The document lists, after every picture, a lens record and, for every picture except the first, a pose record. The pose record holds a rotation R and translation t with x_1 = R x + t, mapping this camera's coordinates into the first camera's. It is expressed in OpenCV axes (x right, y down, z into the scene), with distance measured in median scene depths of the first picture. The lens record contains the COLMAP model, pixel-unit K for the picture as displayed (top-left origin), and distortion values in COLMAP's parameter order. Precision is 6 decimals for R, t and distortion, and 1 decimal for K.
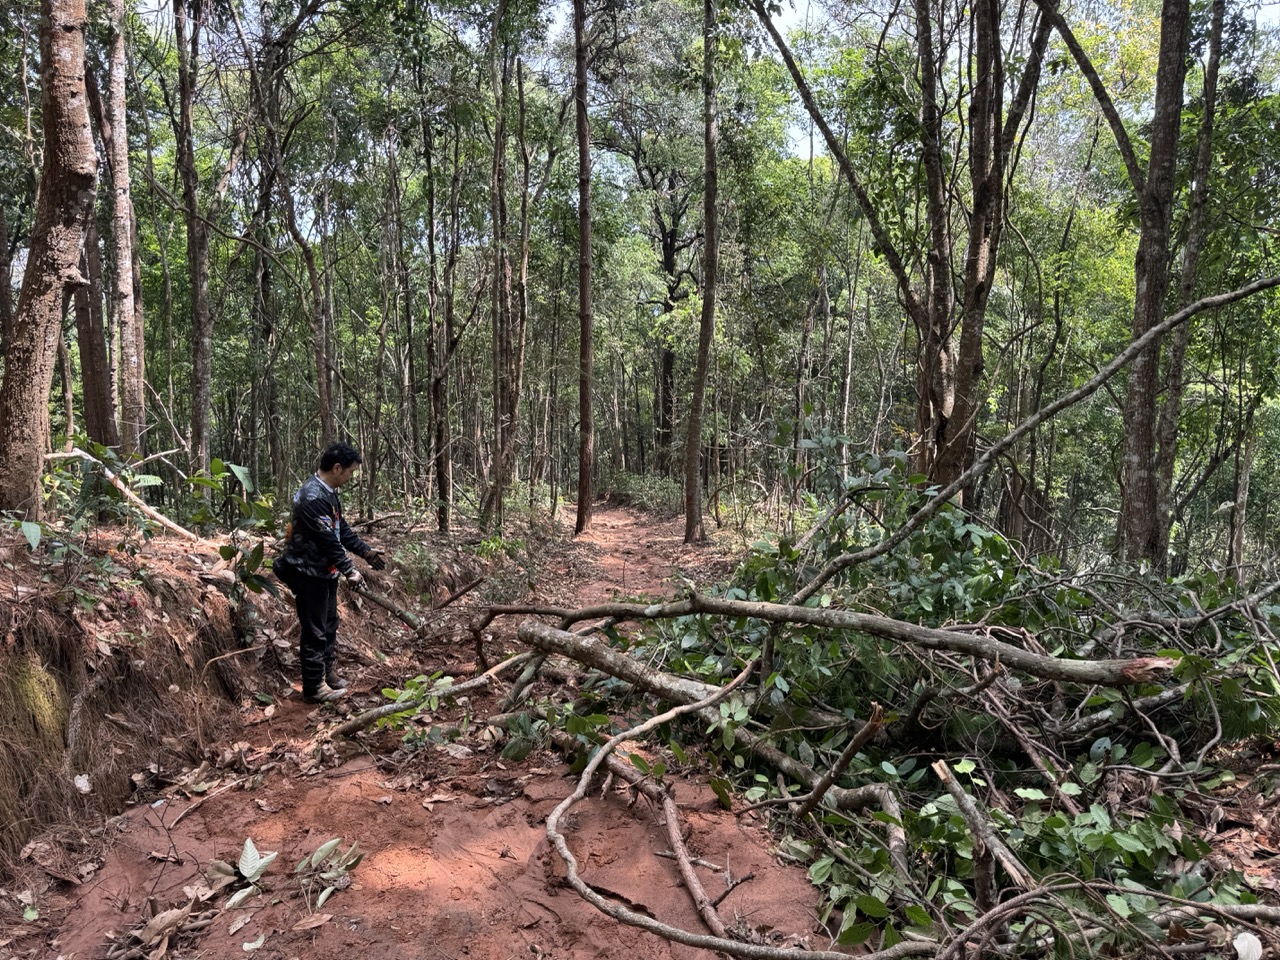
lens RADIAL K [[939.2, 0, 640.0], [0, 939.2, 480.0], [0, 0, 1]] dist [0.185663, -0.188717]
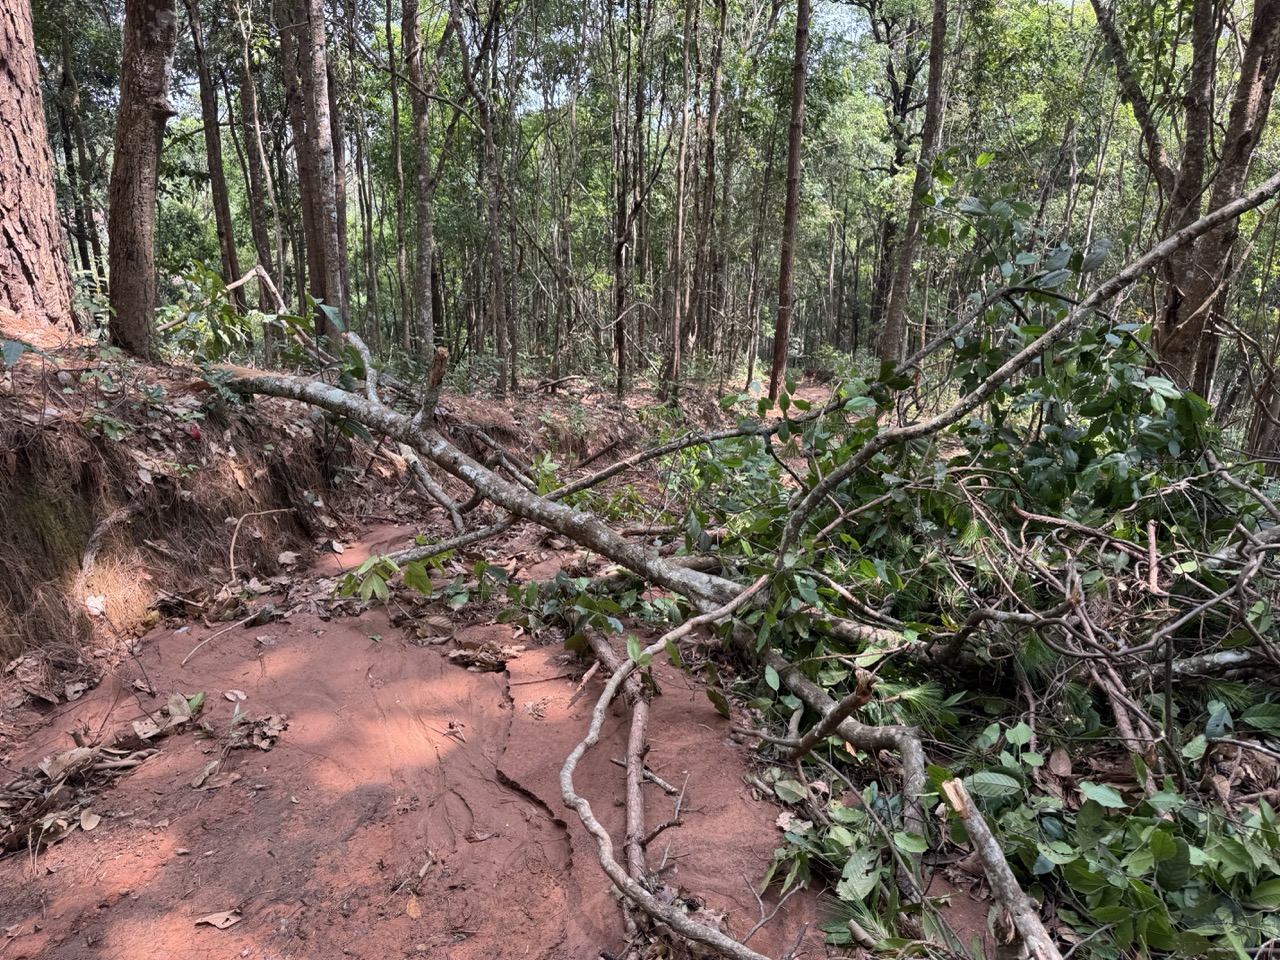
lens RADIAL K [[905.2, 0, 640.0], [0, 905.2, 480.0], [0, 0, 1]] dist [0.038325, -0.003506]
pose [[0.970071, 0.078853, -0.229660, 0.137653], [-0.046535, 0.988644, 0.142888, 0.013080], [0.238319, -0.127925, 0.962725, 0.166723]]
